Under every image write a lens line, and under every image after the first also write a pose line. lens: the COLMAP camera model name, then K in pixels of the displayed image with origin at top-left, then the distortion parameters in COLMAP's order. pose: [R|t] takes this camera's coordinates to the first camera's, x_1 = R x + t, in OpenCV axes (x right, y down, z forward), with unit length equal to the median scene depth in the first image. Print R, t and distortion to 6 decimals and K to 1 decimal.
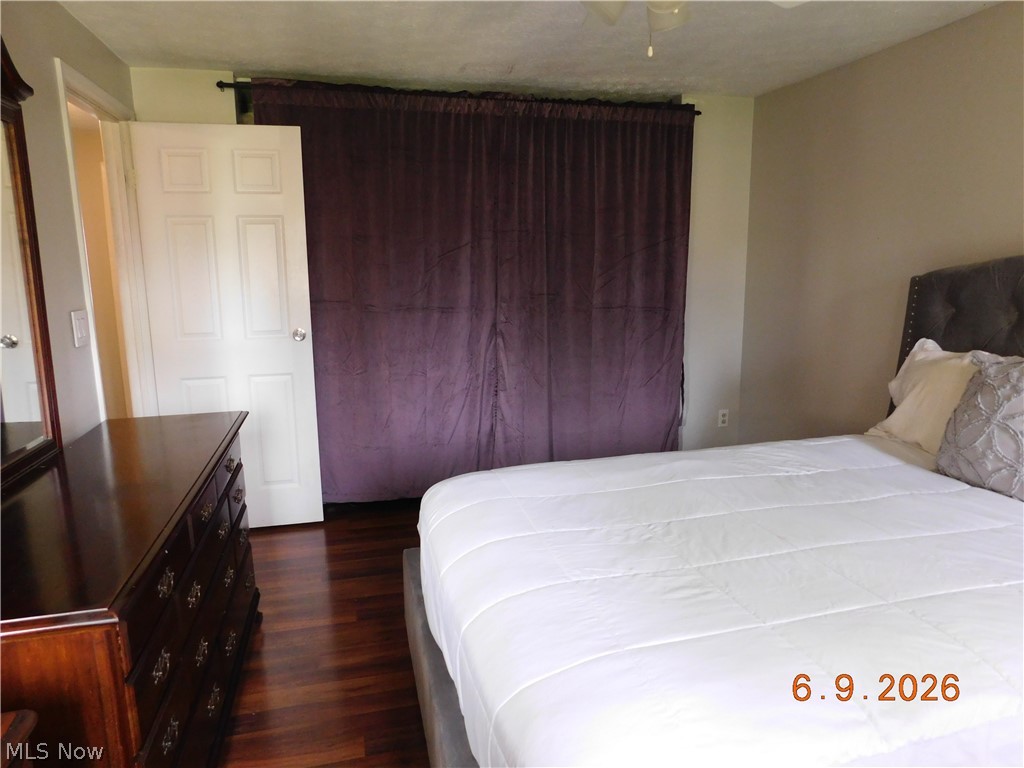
lens RADIAL K [[677.5, 0, 515.1], [0, 677.5, 388.8], [0, 0, 1]] dist [-0.070325, 0.055700]
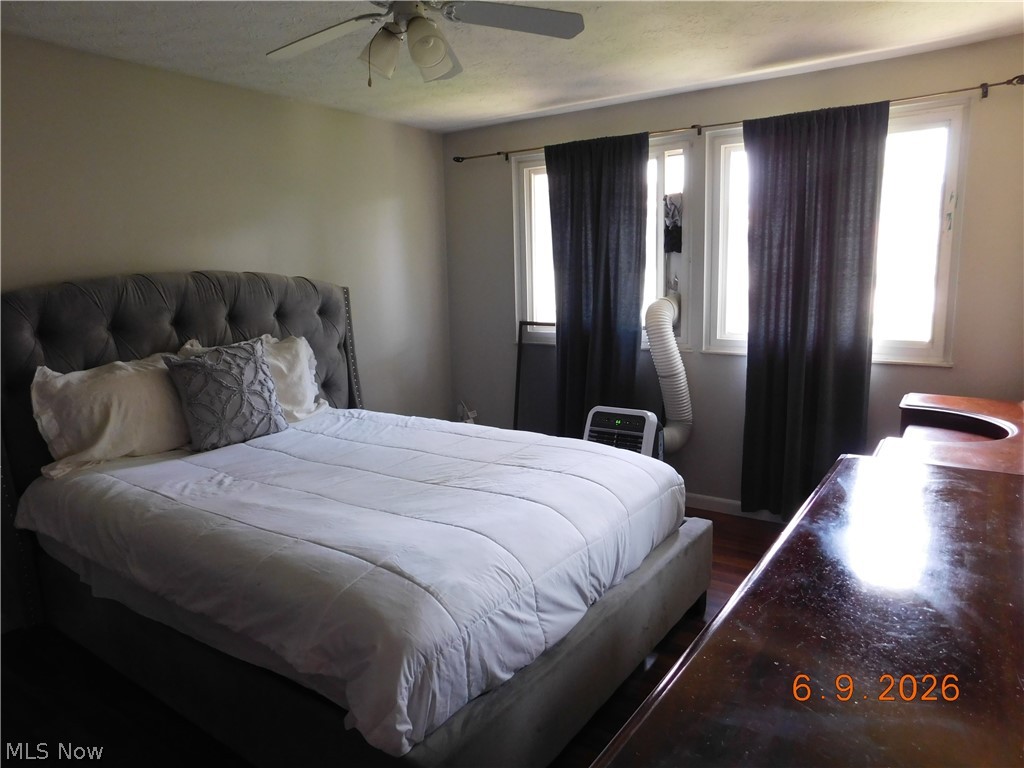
lens RADIAL K [[677.5, 0, 515.1], [0, 677.5, 388.8], [0, 0, 1]] dist [-0.070325, 0.055700]
pose [[-0.638849, -0.107139, 0.761836, -0.737130], [0.178605, 0.942546, 0.282325, -0.257510], [-0.748313, 0.316430, -0.583009, 1.415301]]
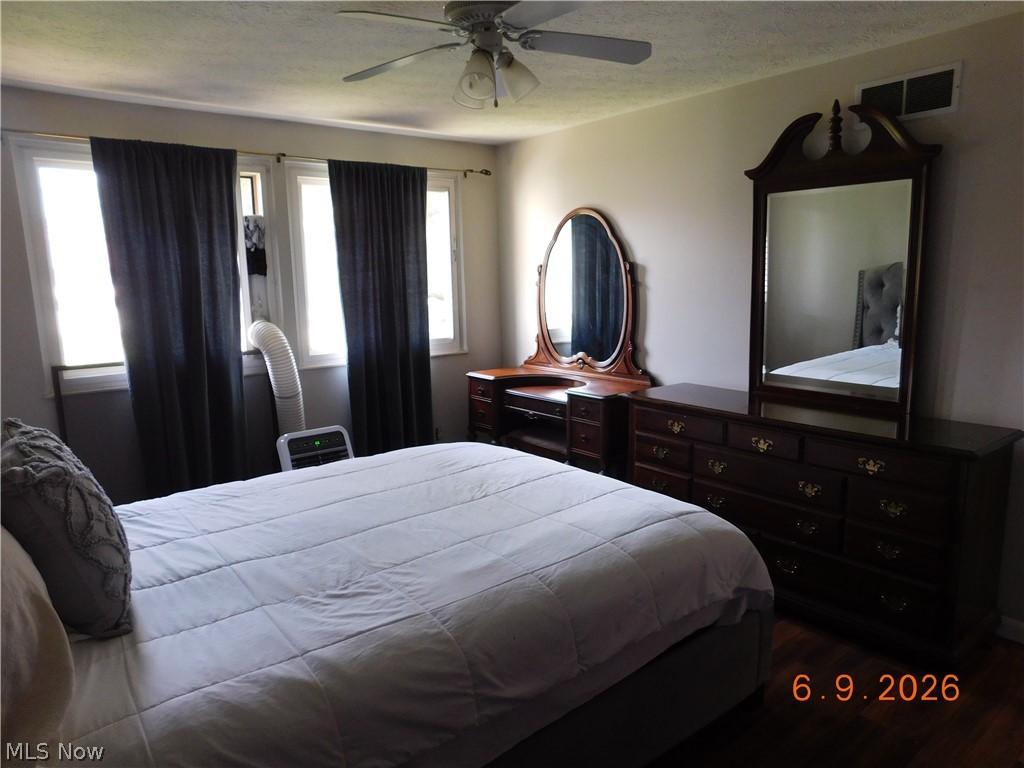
lens RADIAL K [[677.5, 0, 515.1], [0, 677.5, 388.8], [0, 0, 1]] dist [-0.070325, 0.055700]
pose [[-0.919496, 0.092857, -0.381974, 0.560139], [-0.048008, 0.937899, 0.343570, -0.386435], [0.390156, 0.334249, -0.857937, 1.858599]]
